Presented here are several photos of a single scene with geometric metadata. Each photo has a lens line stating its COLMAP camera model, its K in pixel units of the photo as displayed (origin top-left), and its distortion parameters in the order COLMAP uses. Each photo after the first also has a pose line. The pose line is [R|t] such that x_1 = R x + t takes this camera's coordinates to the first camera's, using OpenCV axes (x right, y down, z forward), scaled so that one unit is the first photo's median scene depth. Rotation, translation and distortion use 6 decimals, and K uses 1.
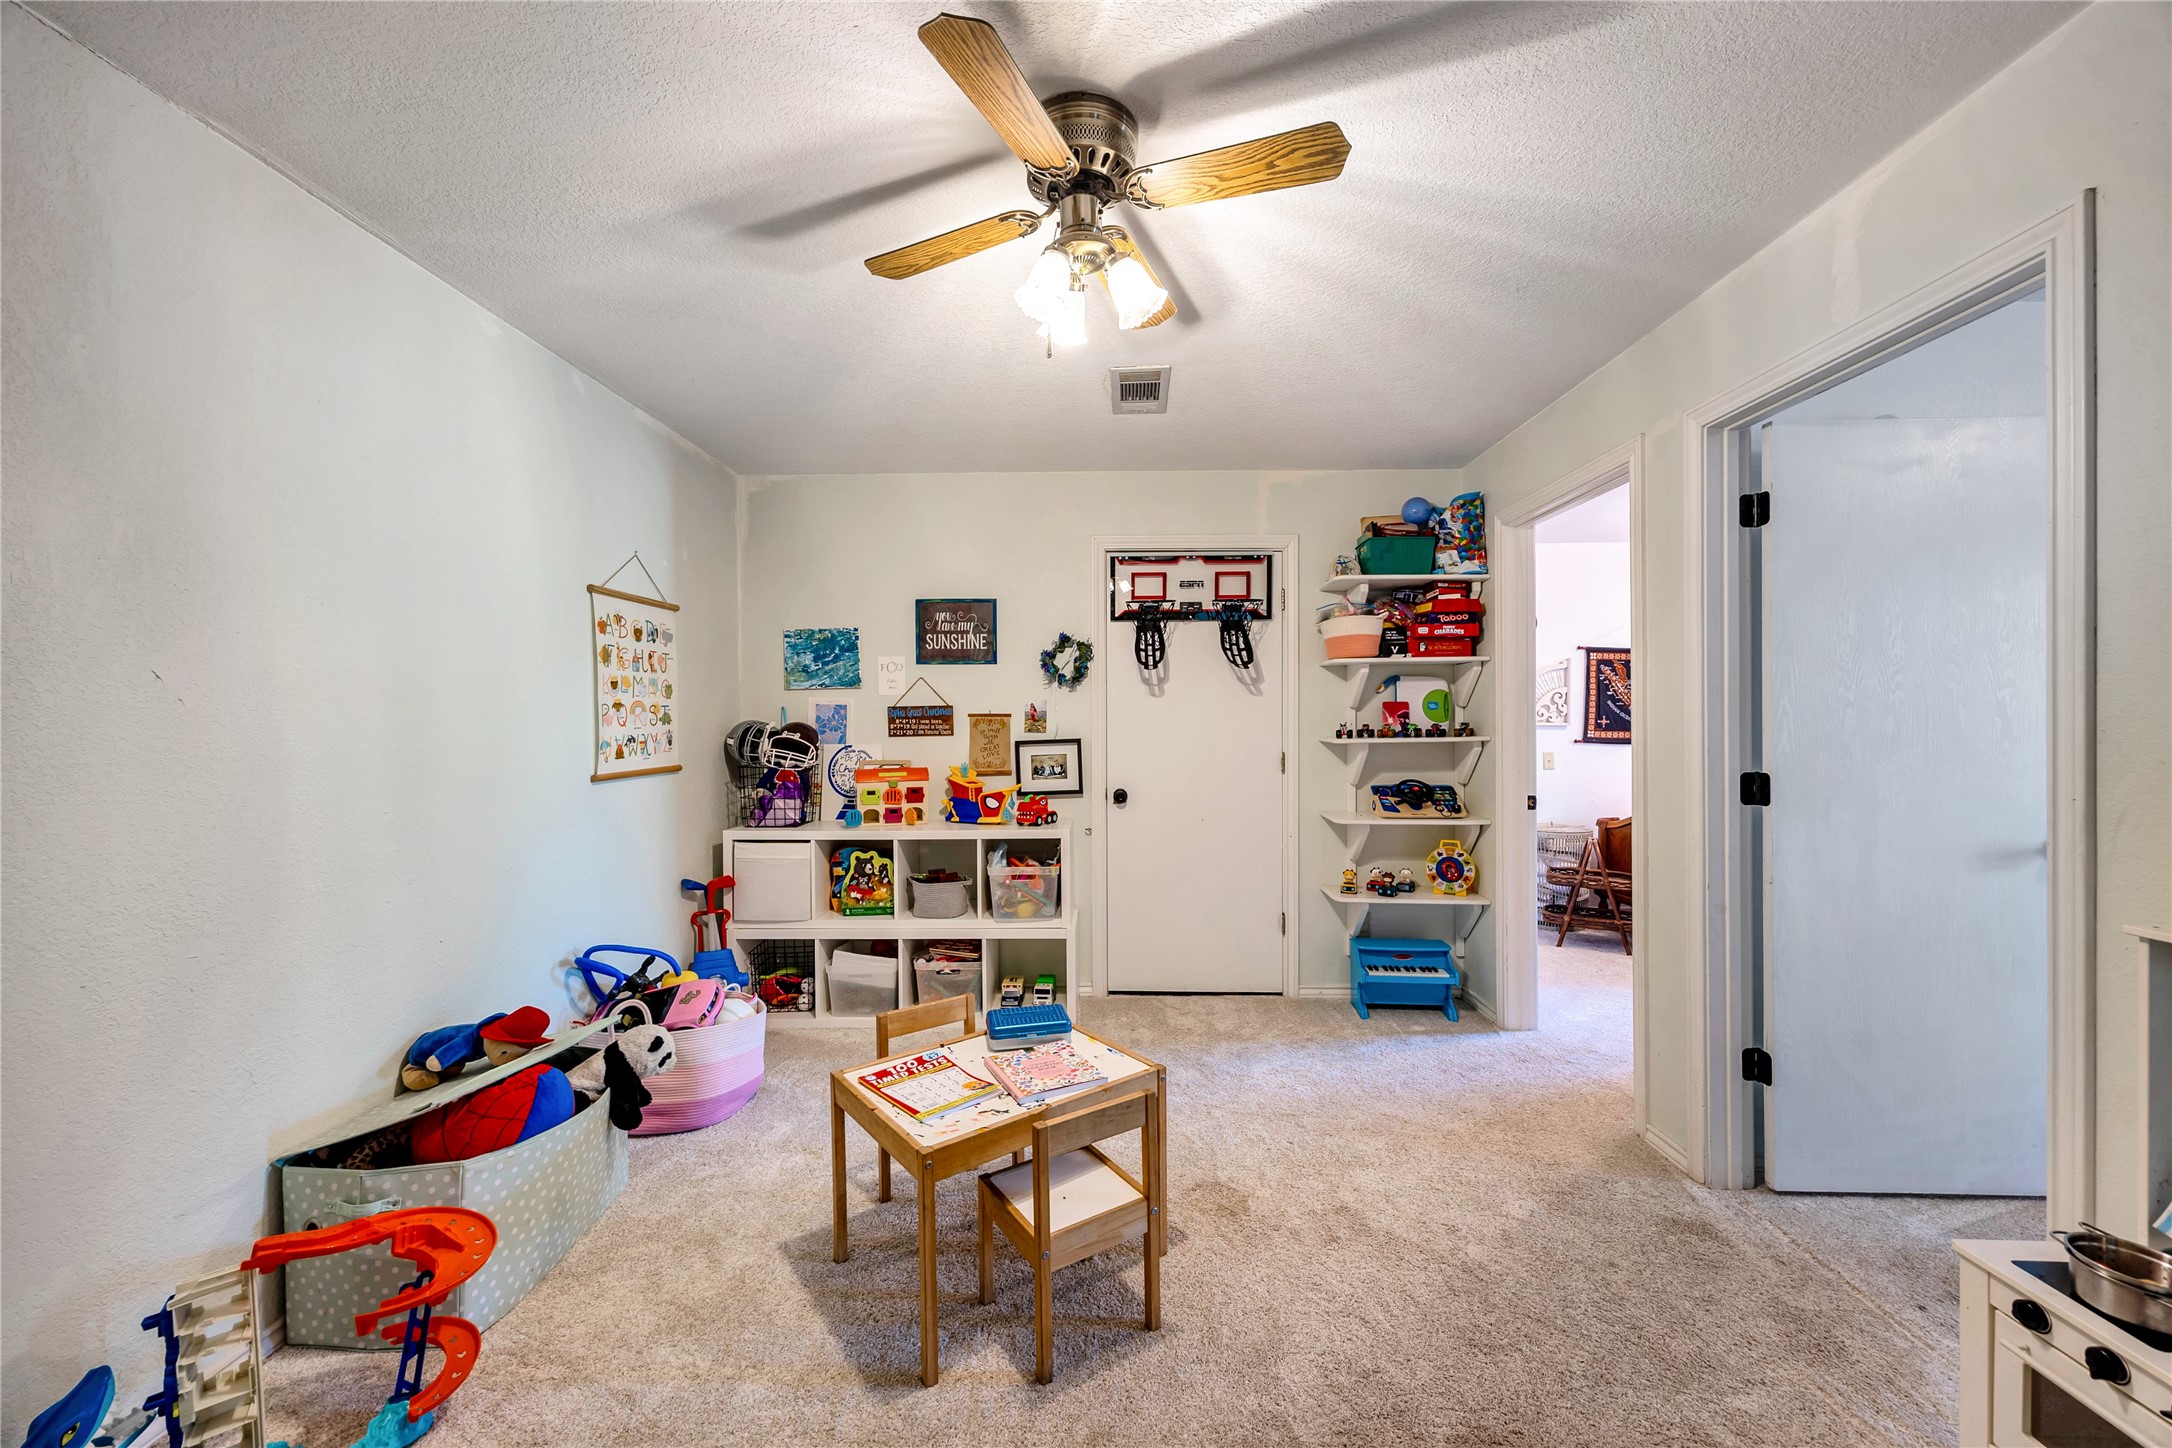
lens RADIAL K [[828.6, 0, 1092.2], [0, 828.6, 734.3], [0, 0, 1]] dist [-0.005383, 0.000508]
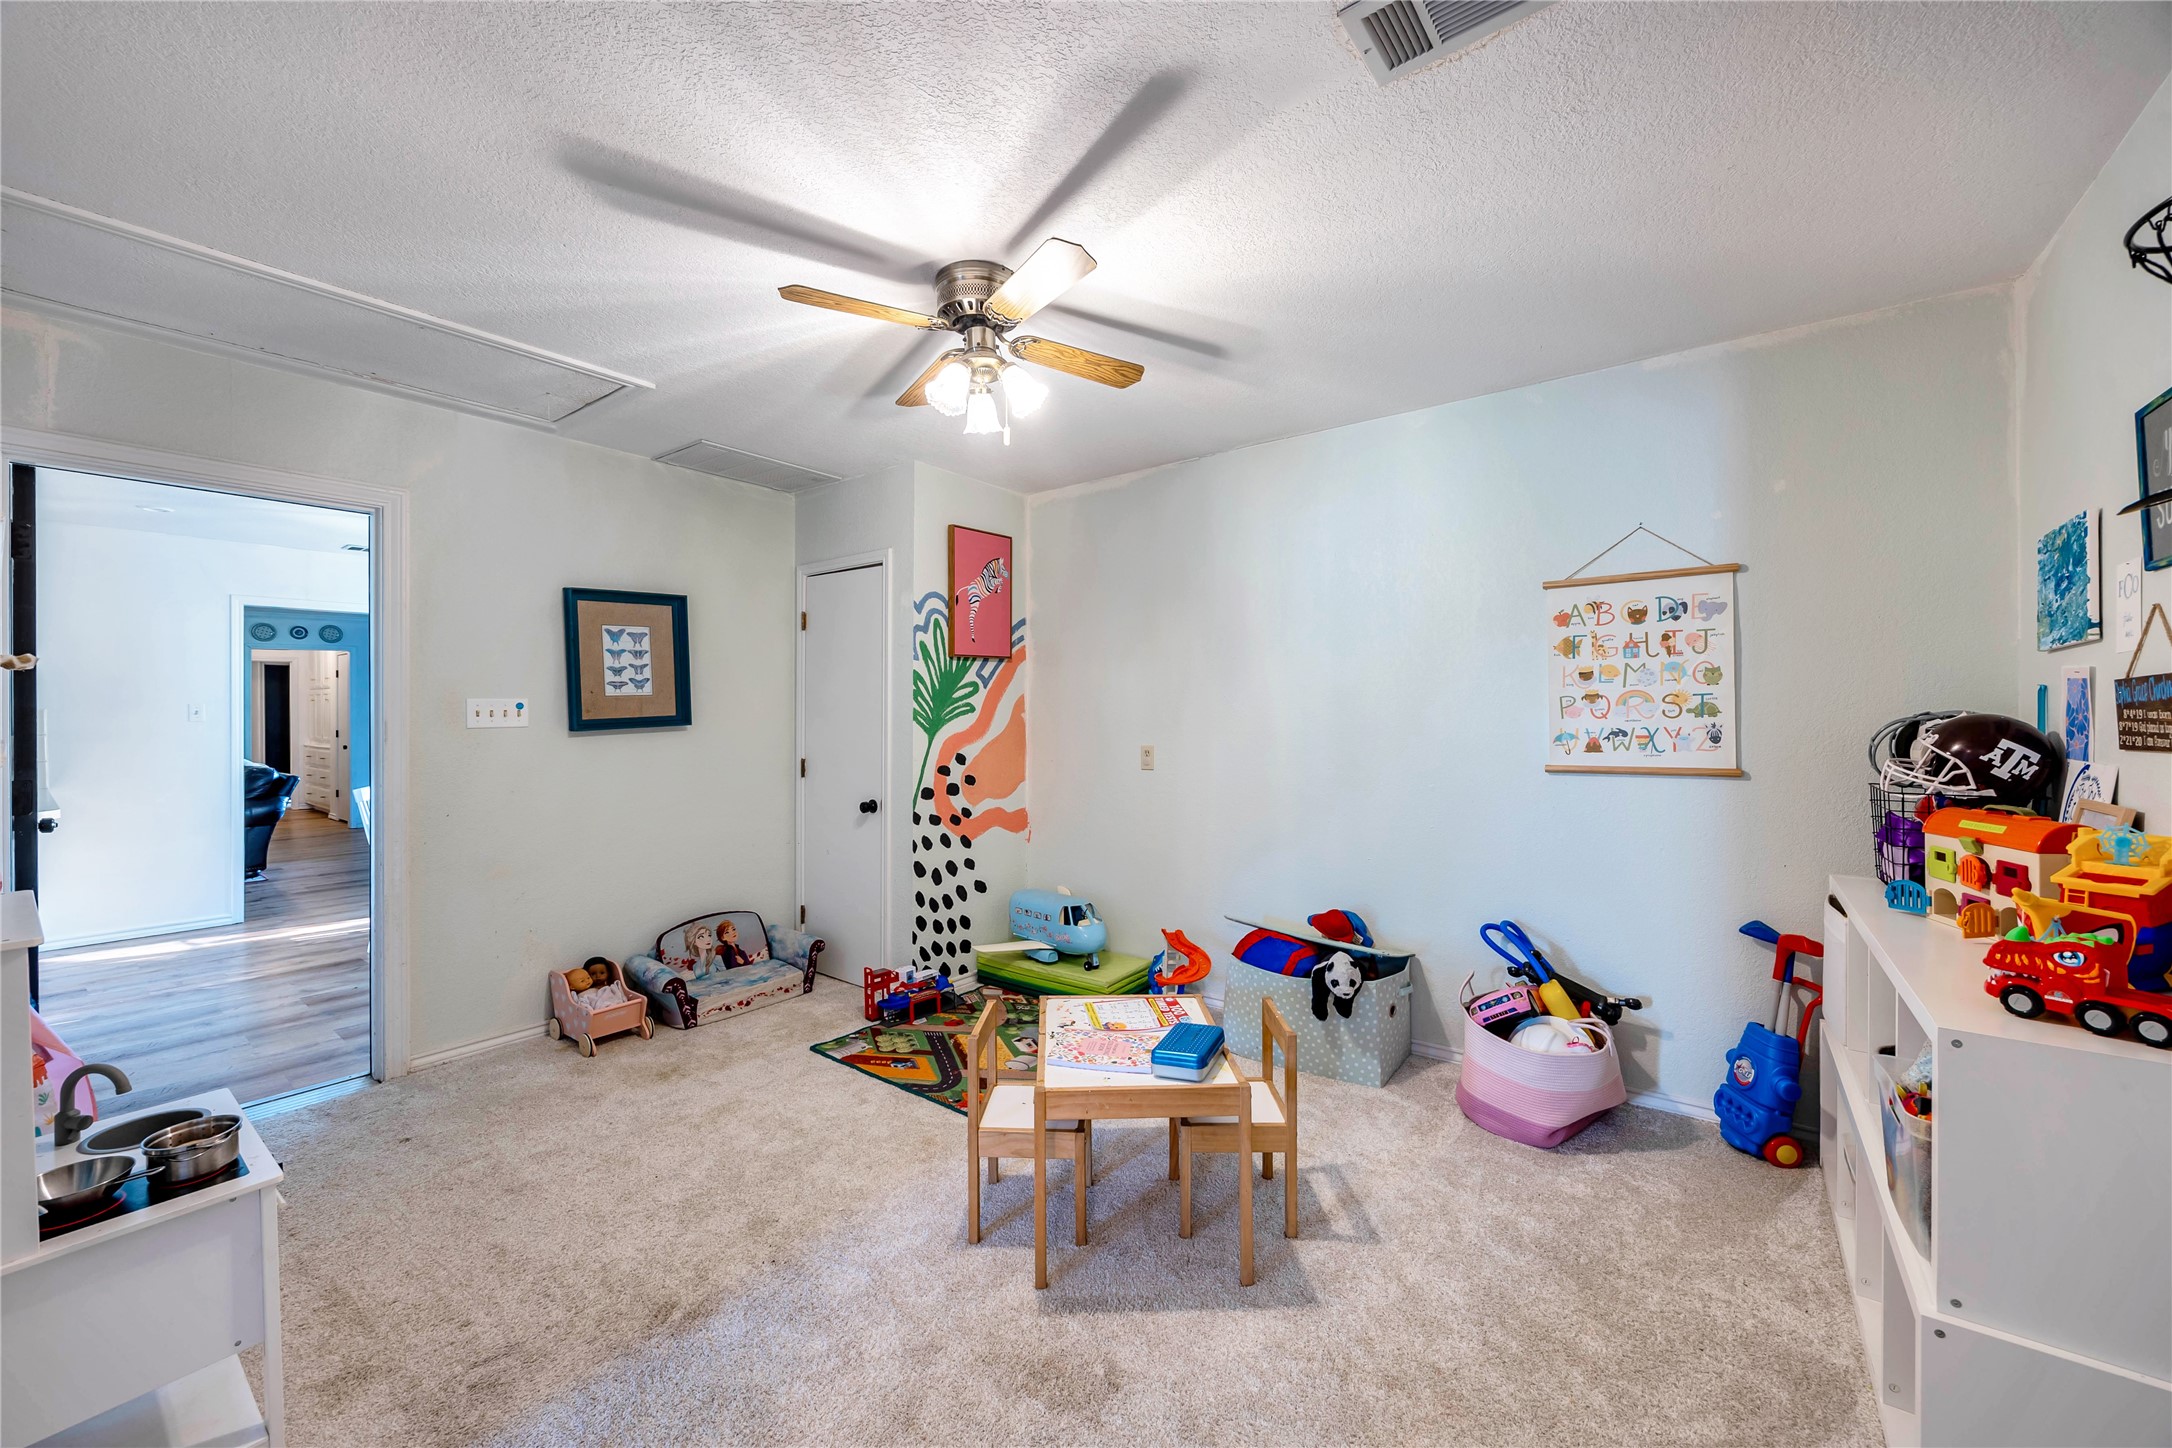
lens RADIAL K [[828.6, 0, 1085.8], [0, 828.6, 717.4], [0, 0, 1]] dist [-0.005383, 0.000508]
pose [[-0.588208, 0.006334, -0.808685, 0.511674], [-0.005754, 0.999911, 0.012017, -0.017939], [0.808689, 0.011722, -0.588119, 1.013734]]
